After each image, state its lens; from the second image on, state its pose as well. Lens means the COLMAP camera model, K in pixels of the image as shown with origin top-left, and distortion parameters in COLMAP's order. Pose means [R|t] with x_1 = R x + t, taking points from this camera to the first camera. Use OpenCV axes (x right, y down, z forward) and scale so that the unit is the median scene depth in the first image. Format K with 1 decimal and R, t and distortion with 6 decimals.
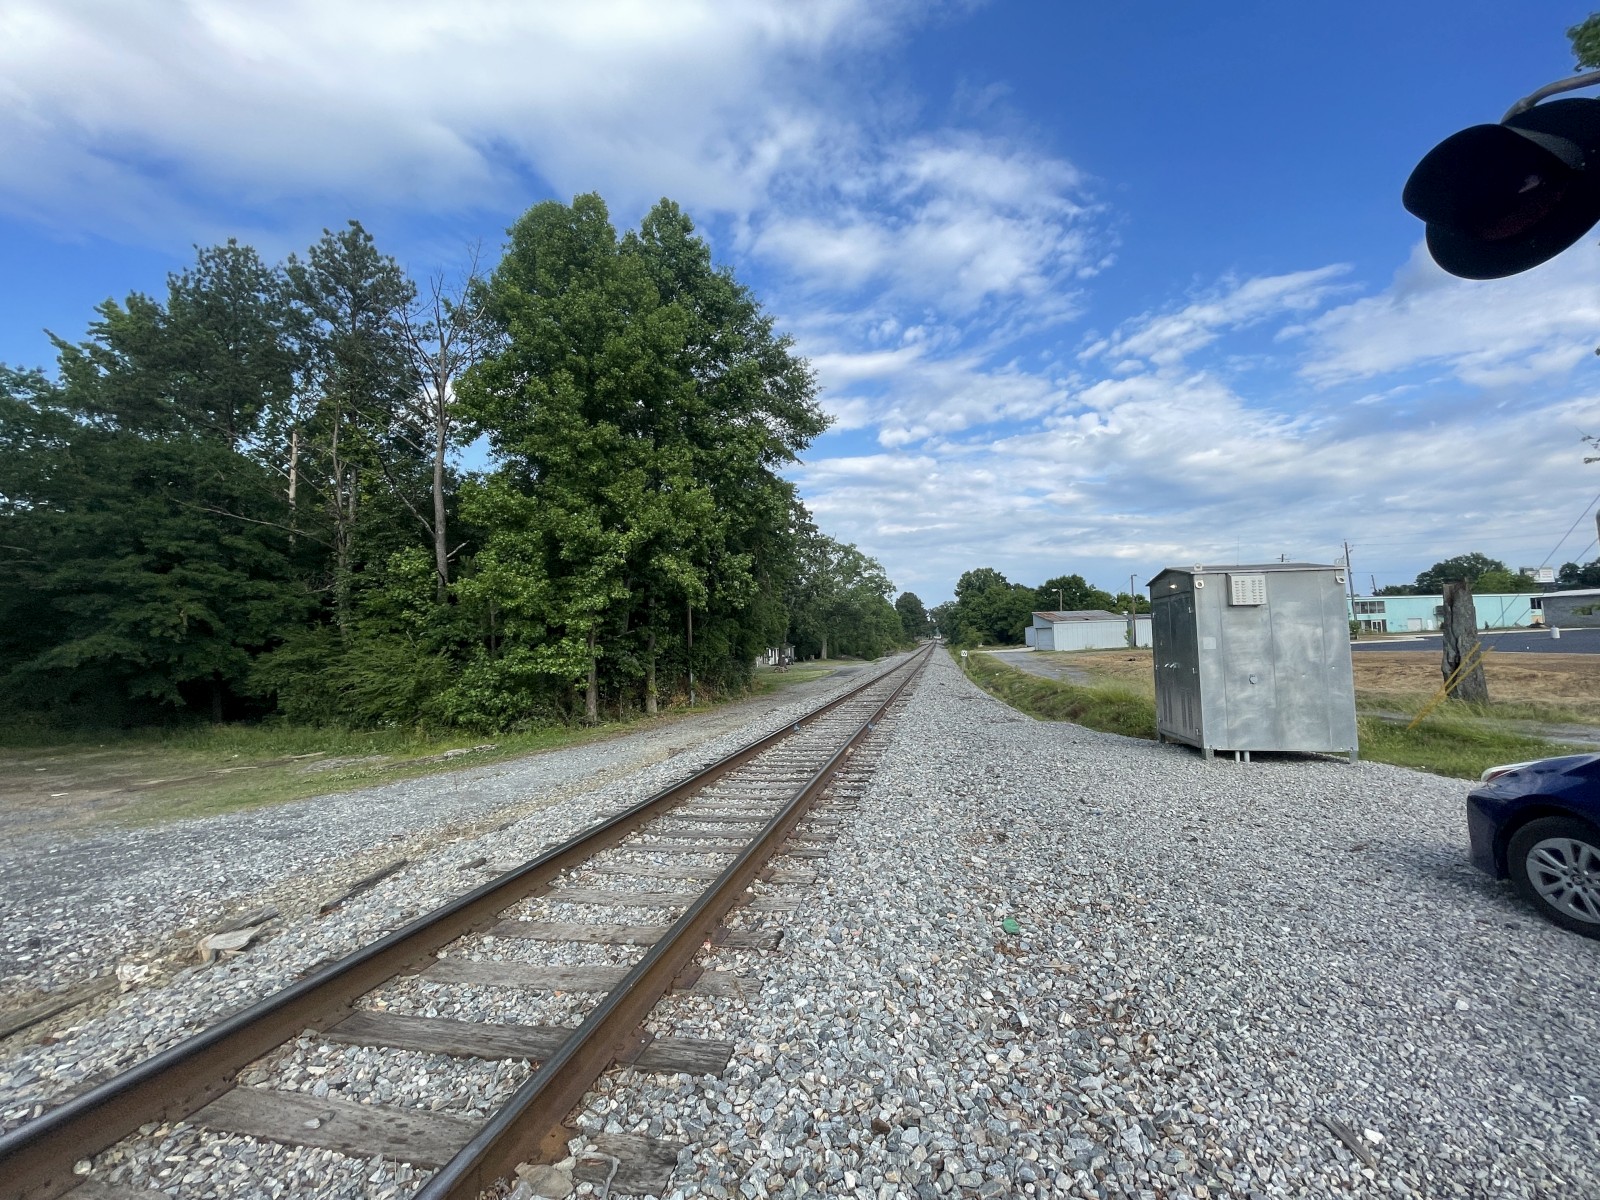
lens RADIAL K [[646.3, 0, 803.7], [0, 646.3, 600.1], [0, 0, 1]] dist [-0.000867, -0.000883]
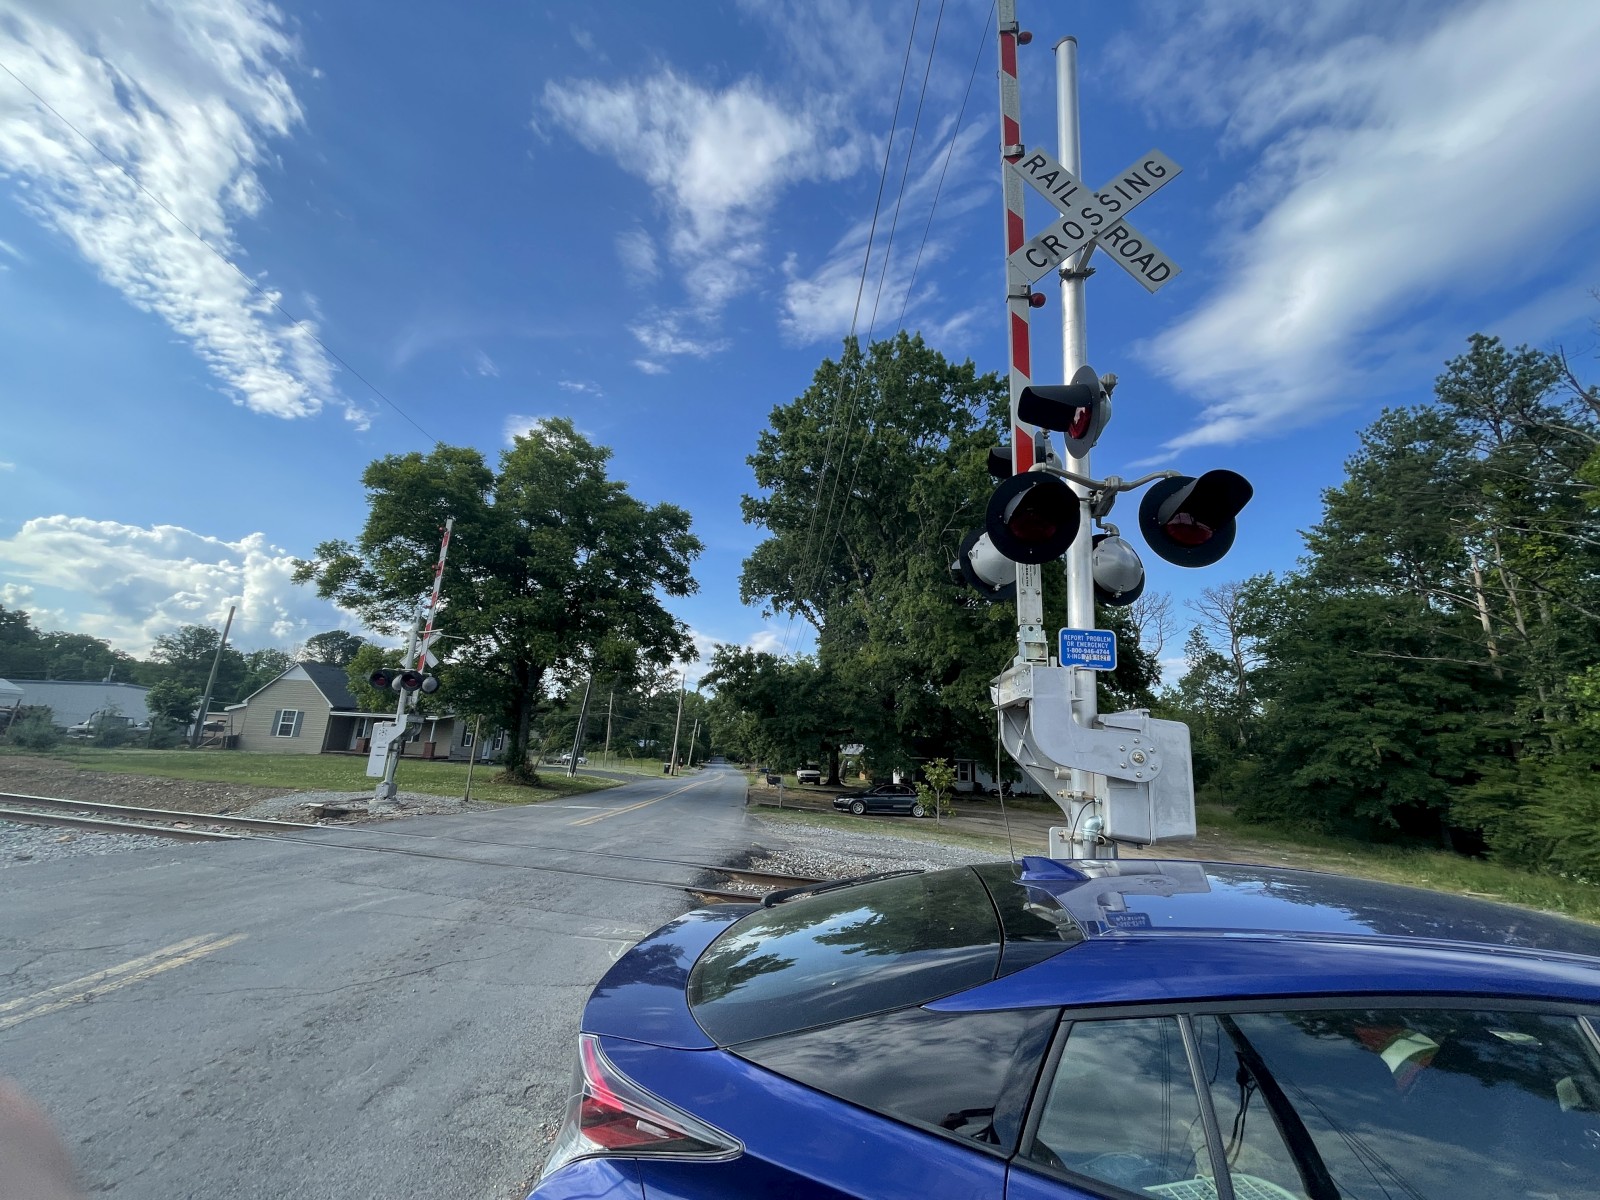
lens RADIAL K [[646.3, 0, 803.7], [0, 646.3, 600.1], [0, 0, 1]] dist [-0.000867, -0.000883]
pose [[-0.047238, -0.213573, -0.975784, 0.287877], [0.023935, 0.976352, -0.214856, -0.010471], [0.998597, -0.033504, -0.041009, 0.011812]]
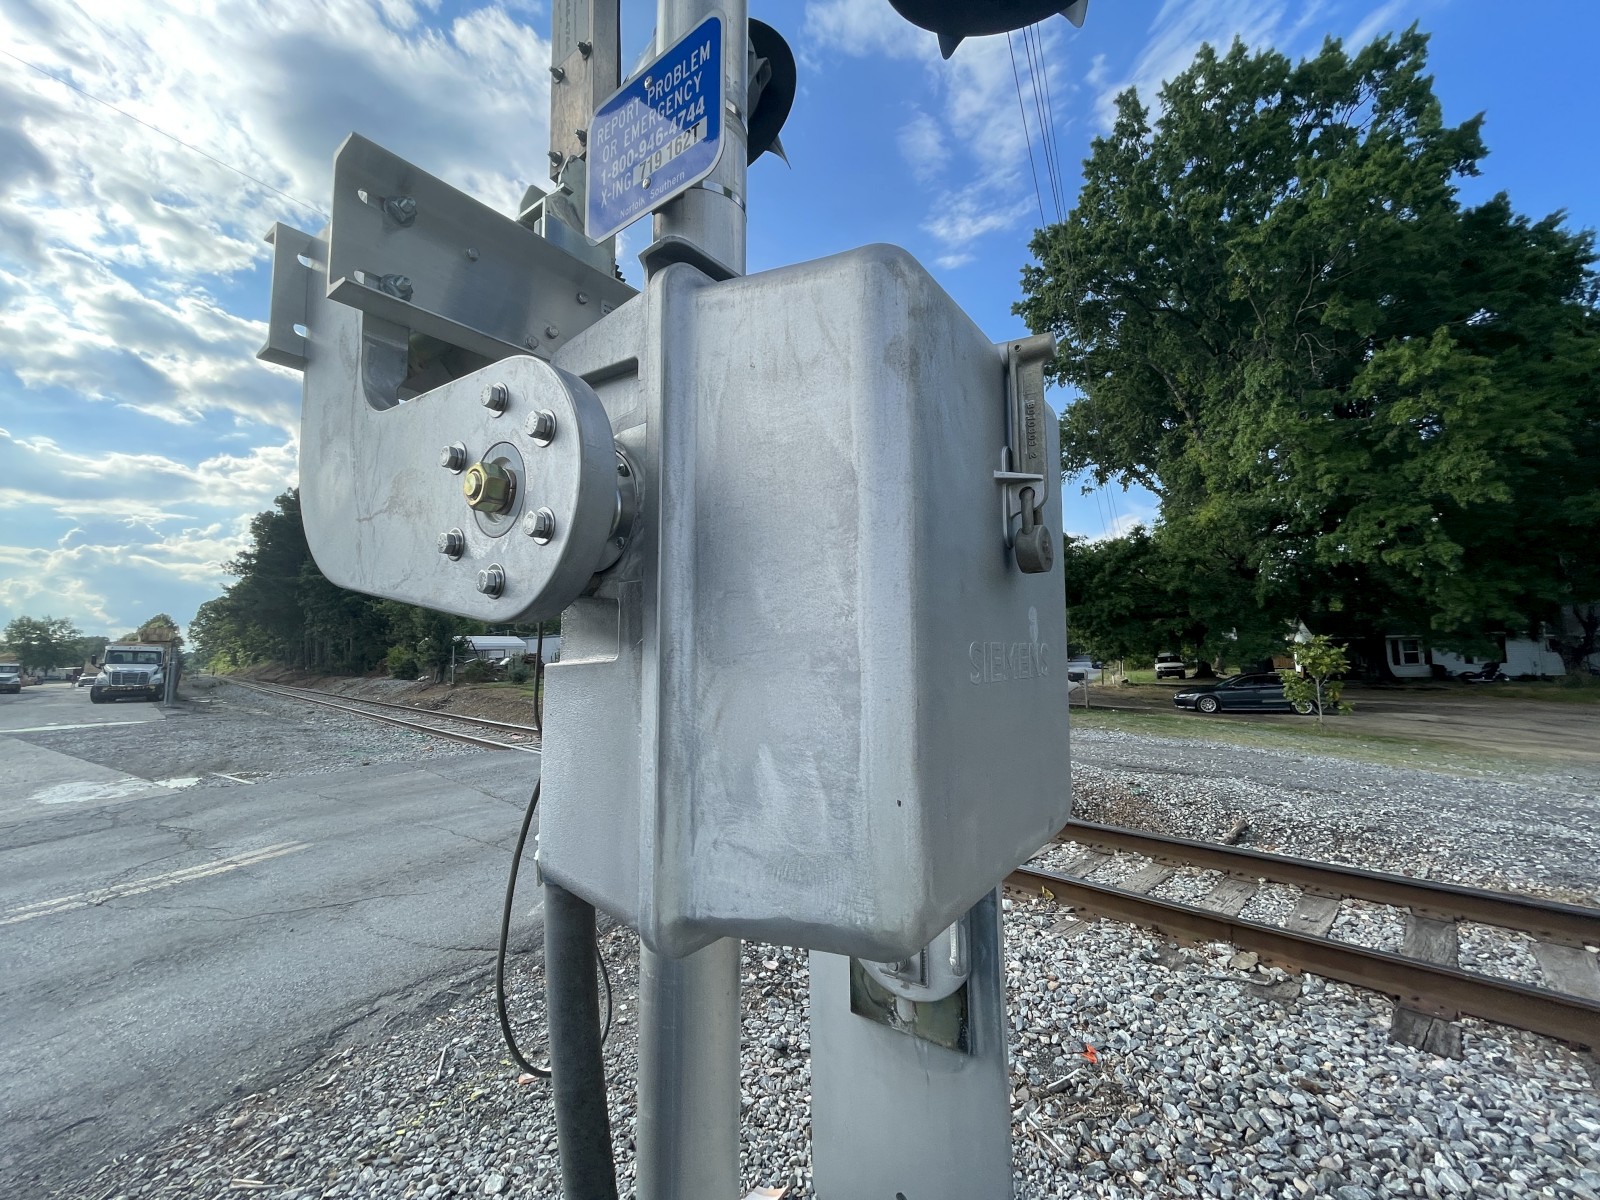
lens RADIAL K [[642.7, 0, 800.0], [0, 642.7, 600.0], [0, 0, 1]] dist [-0.005402, -0.000040]
pose [[-0.557671, -0.036203, -0.829272, 0.152638], [0.092474, 0.990120, -0.105412, 0.002238], [0.824895, -0.135471, -0.548813, 0.098416]]
